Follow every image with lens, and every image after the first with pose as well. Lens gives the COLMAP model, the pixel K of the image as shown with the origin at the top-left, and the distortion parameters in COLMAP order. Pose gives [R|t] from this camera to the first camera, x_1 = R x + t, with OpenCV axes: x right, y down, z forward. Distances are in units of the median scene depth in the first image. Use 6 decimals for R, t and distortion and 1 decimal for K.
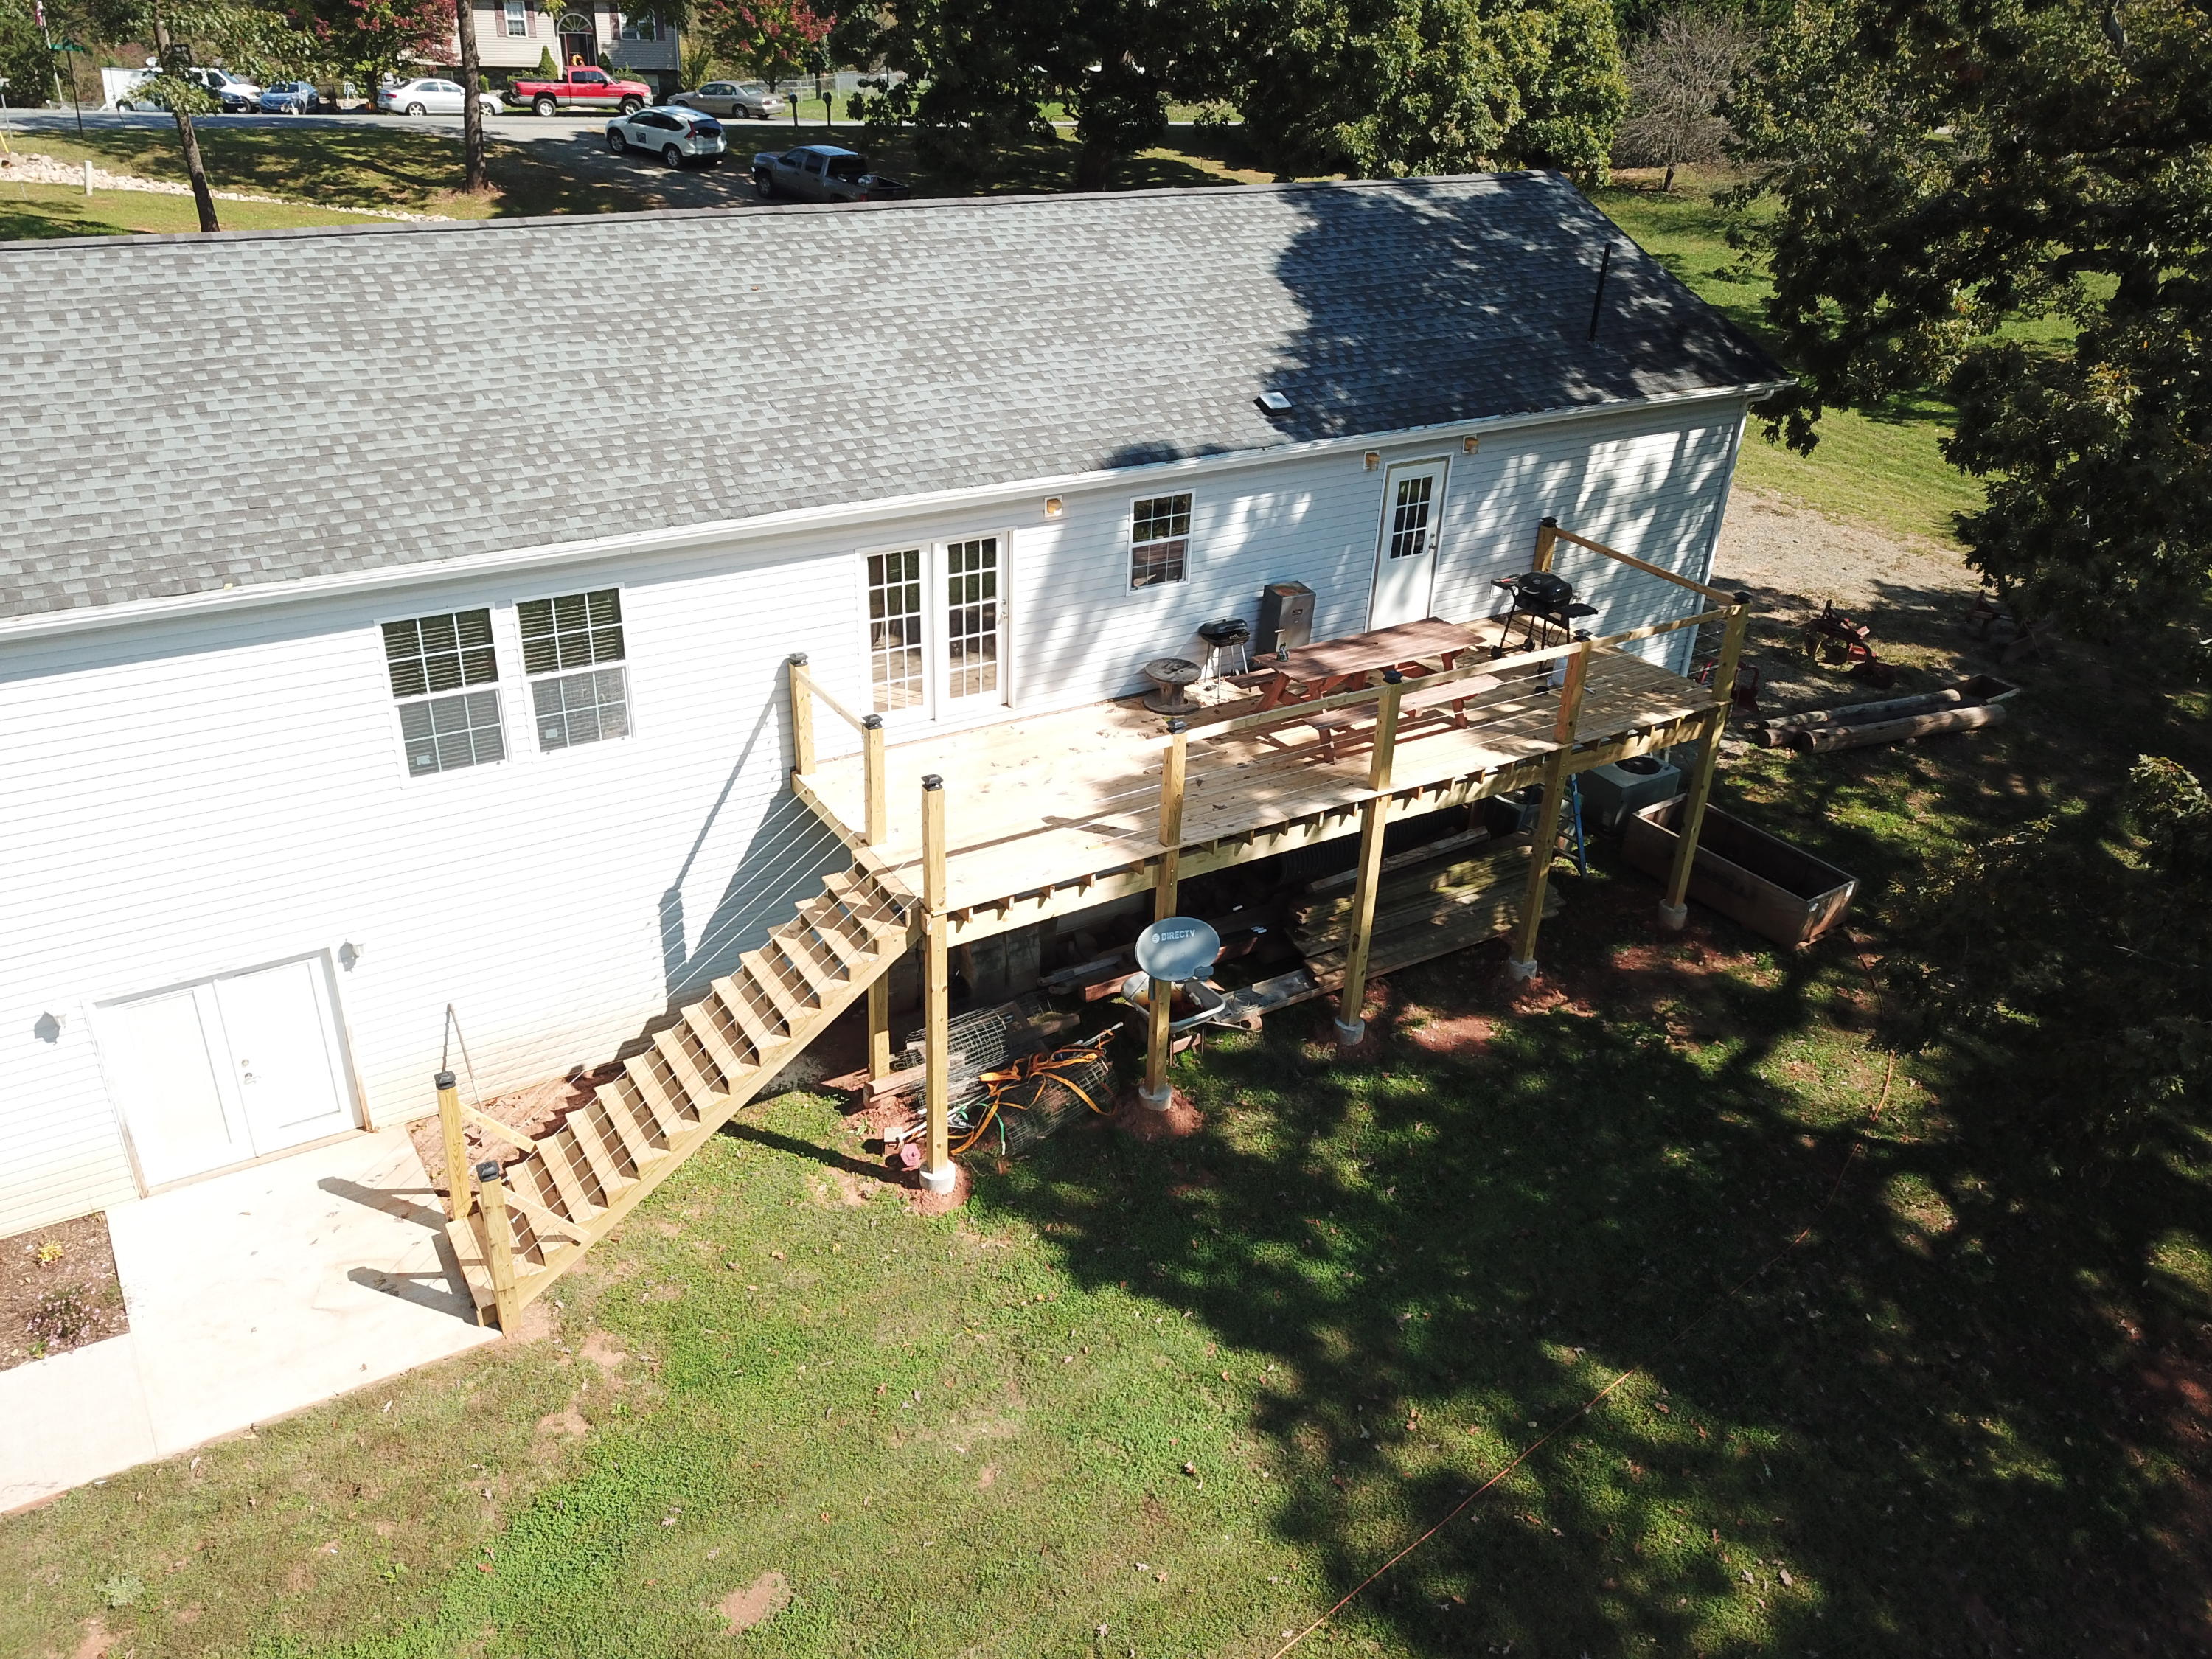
lens RADIAL K [[1692.0, 0, 1103.6], [0, 1692.0, 836.0], [0, 0, 1]] dist [0.010006, -0.007091]
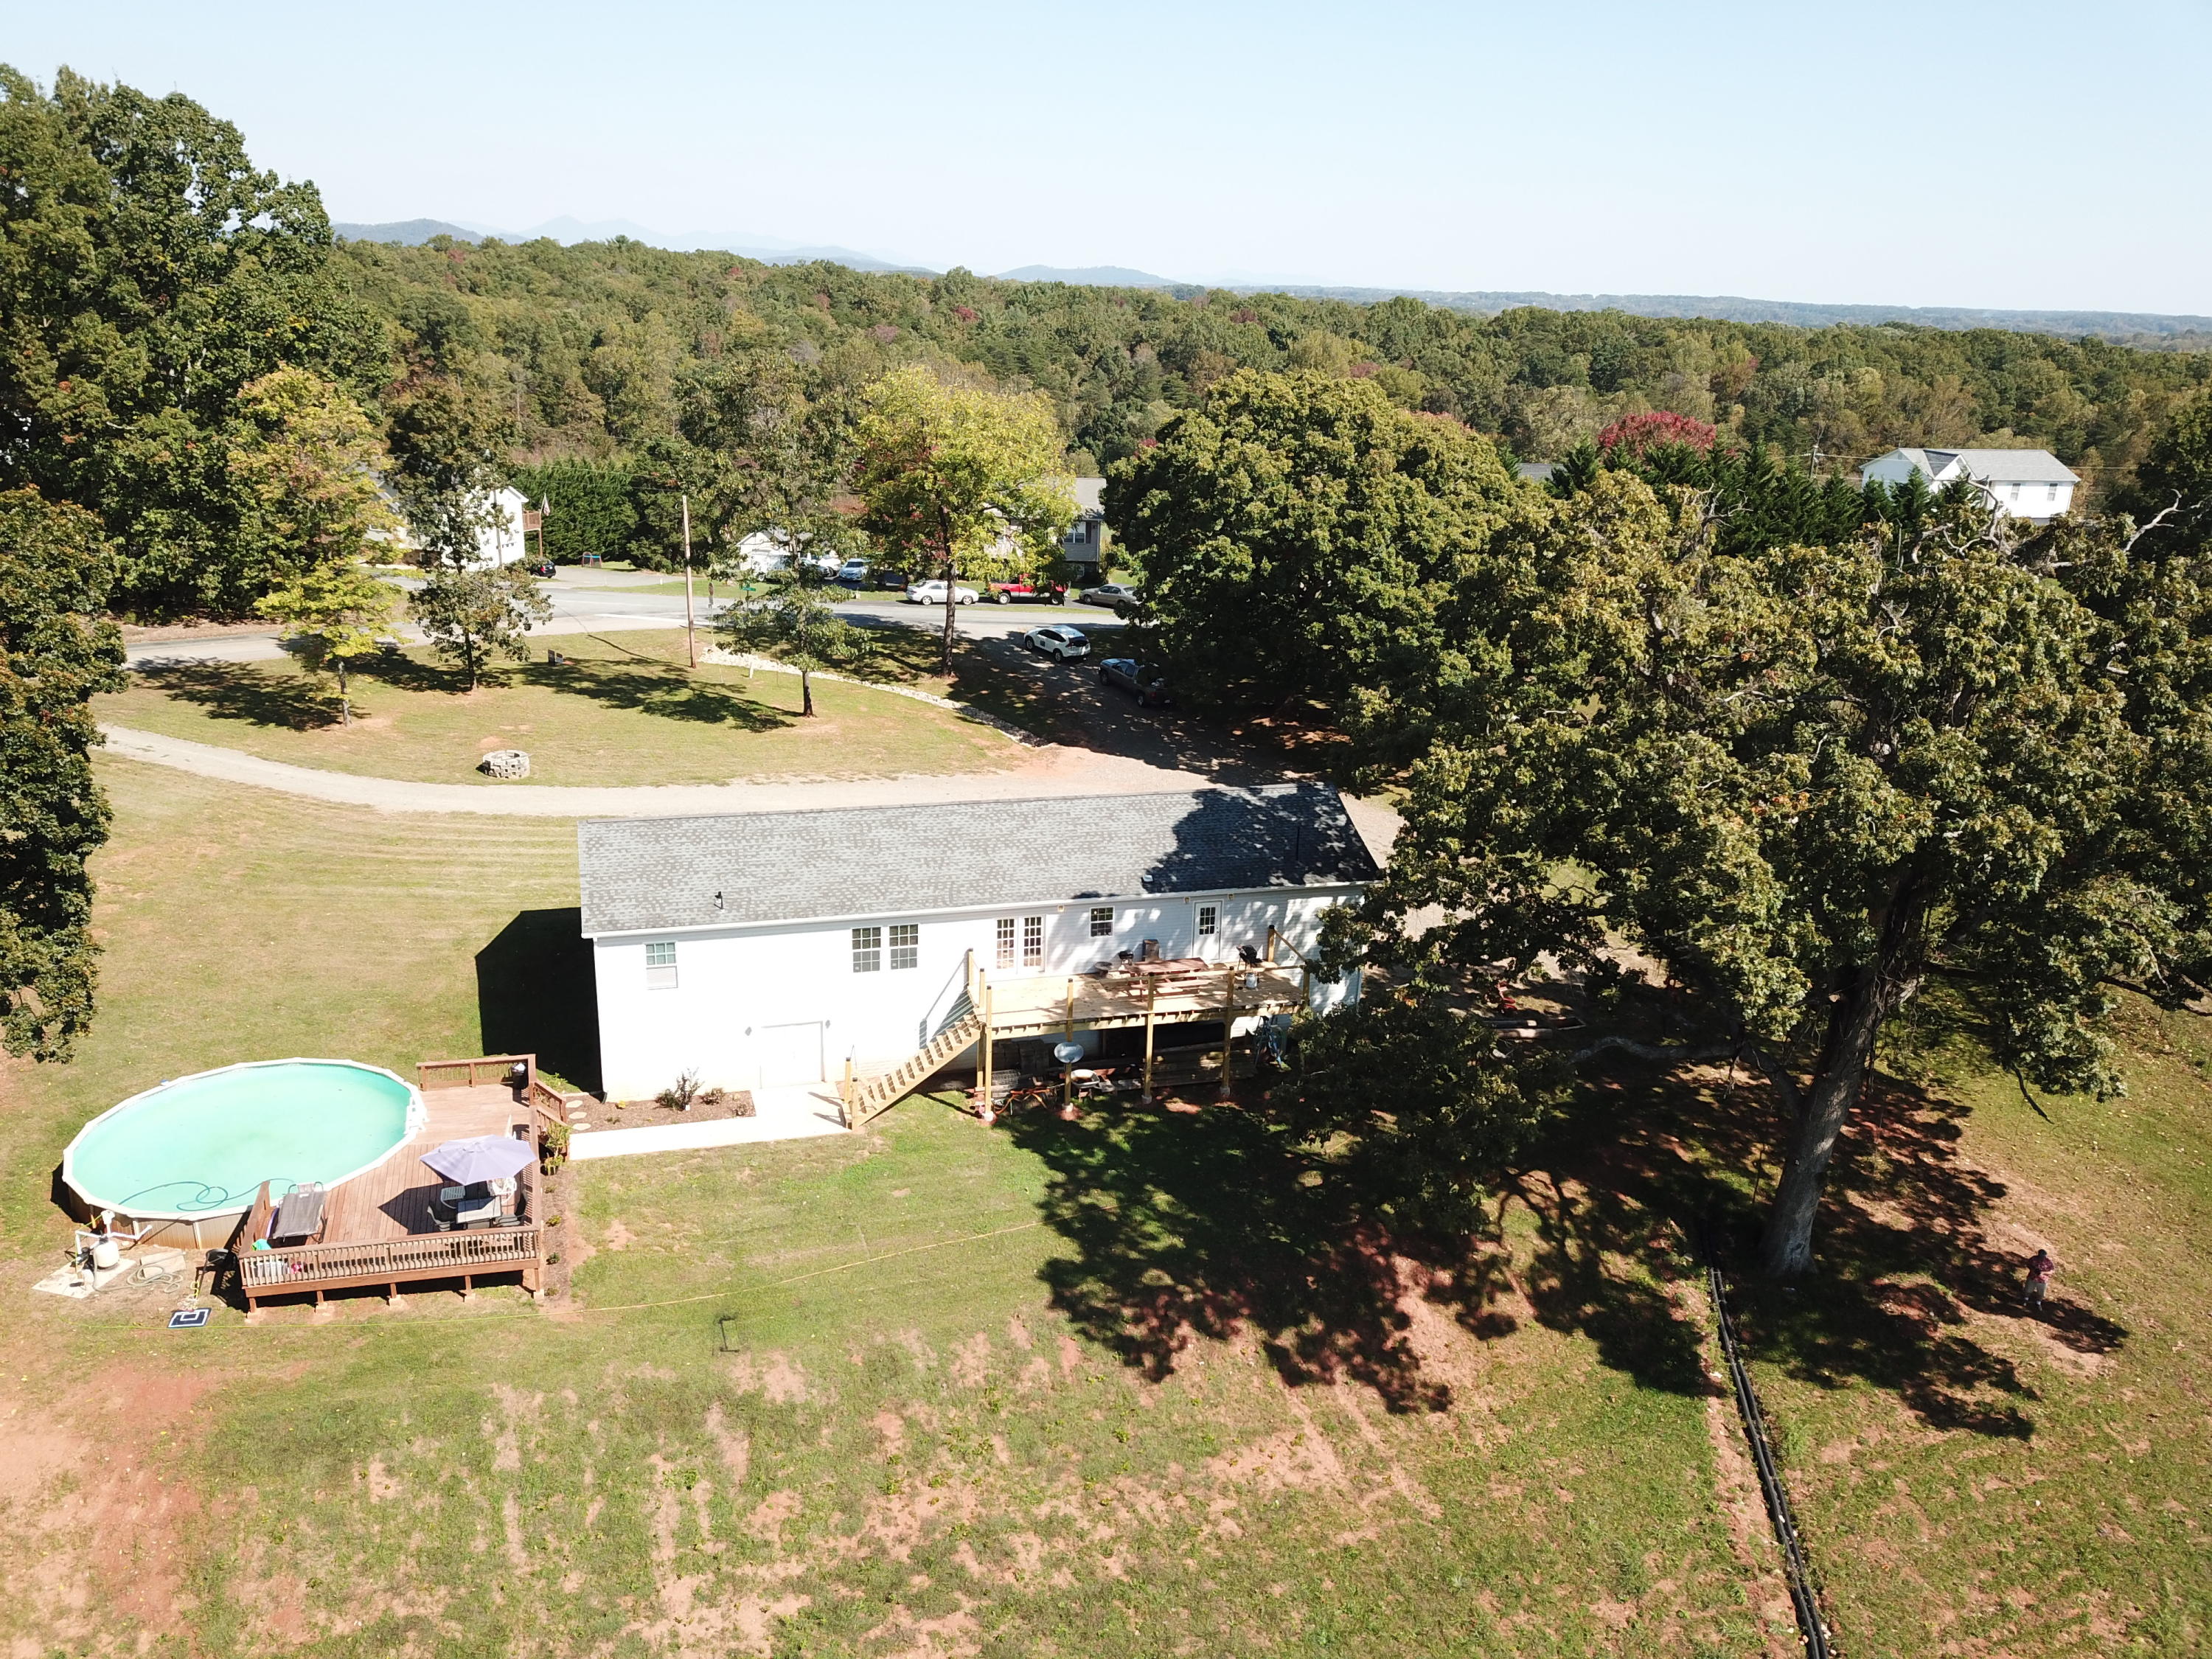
lens RADIAL K [[1692.0, 0, 1141.7], [0, 1692.0, 763.0], [0, 0, 1]] dist [0.010006, -0.007091]
pose [[0.968144, 0.069026, -0.240692, 0.910138], [-0.121540, 0.969964, -0.210710, 0.194319], [0.218918, 0.233251, 0.947454, -2.119113]]
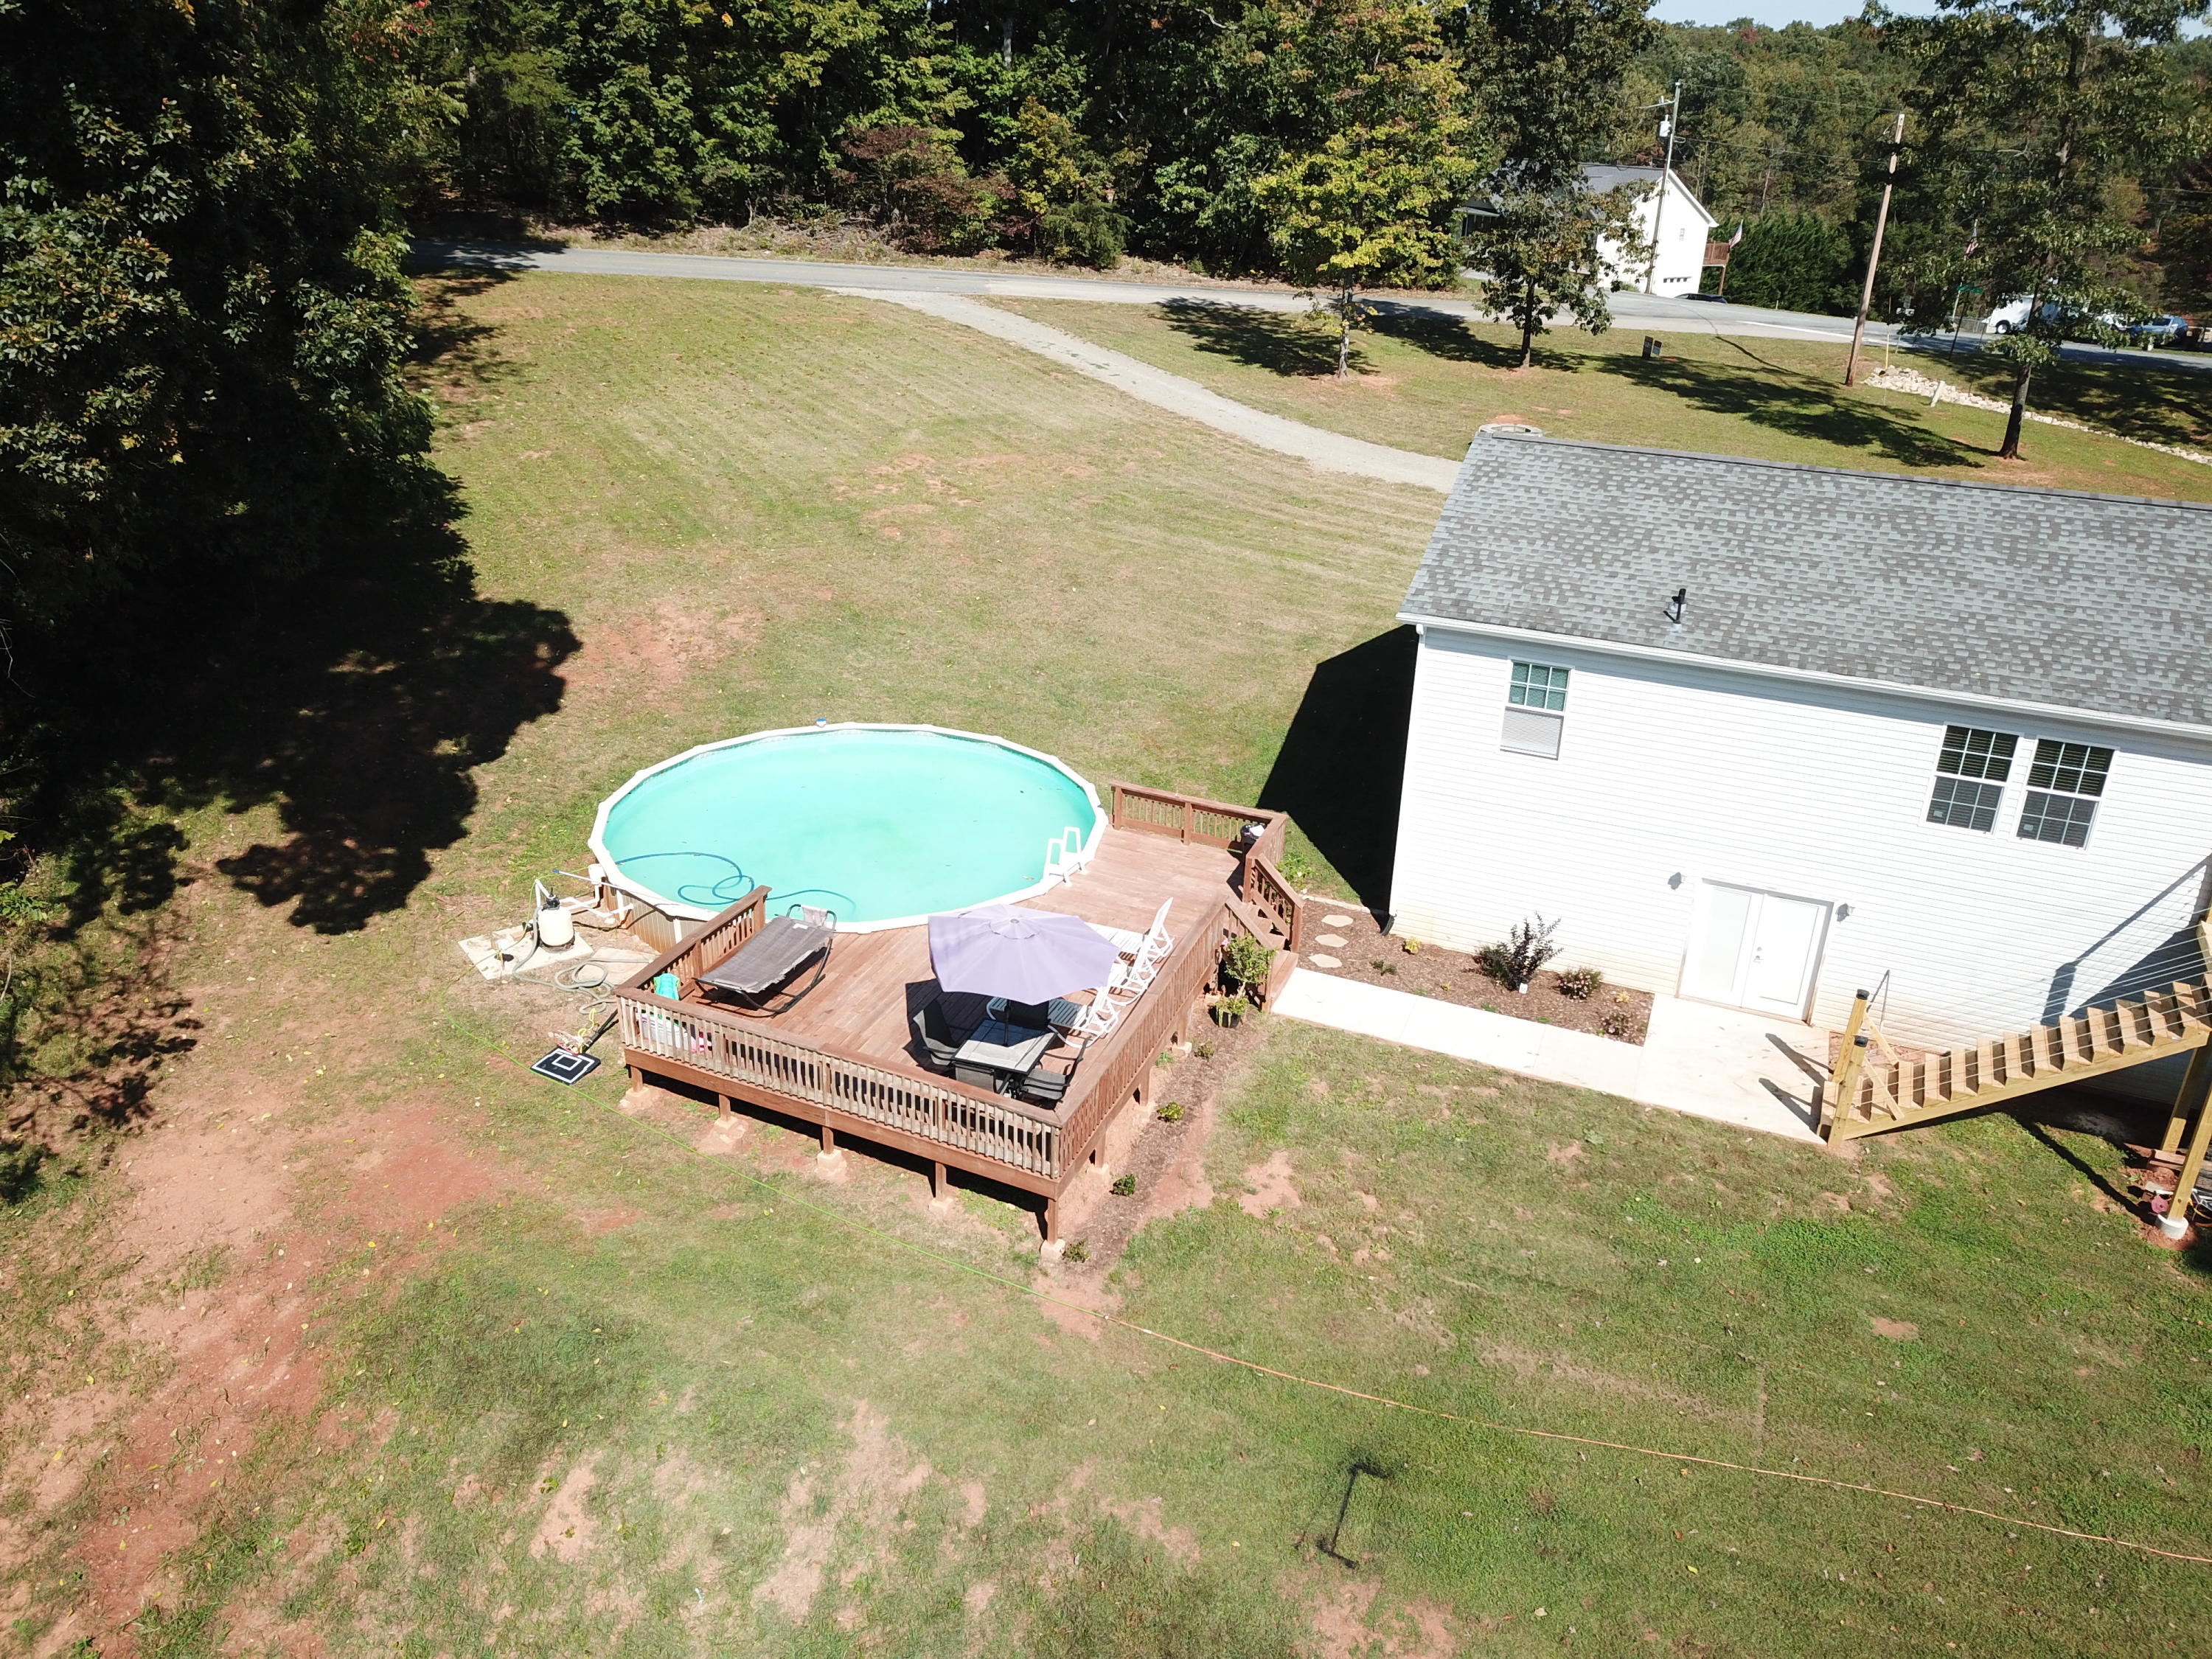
lens RADIAL K [[1692.0, 0, 1090.5], [0, 1692.0, 836.3], [0, 0, 1]] dist [0.010006, -0.007091]
pose [[0.562590, 0.316758, -0.763647, 0.353423], [-0.390284, 0.916042, 0.092443, 0.130565], [0.728815, 0.246031, 0.638982, -0.561141]]
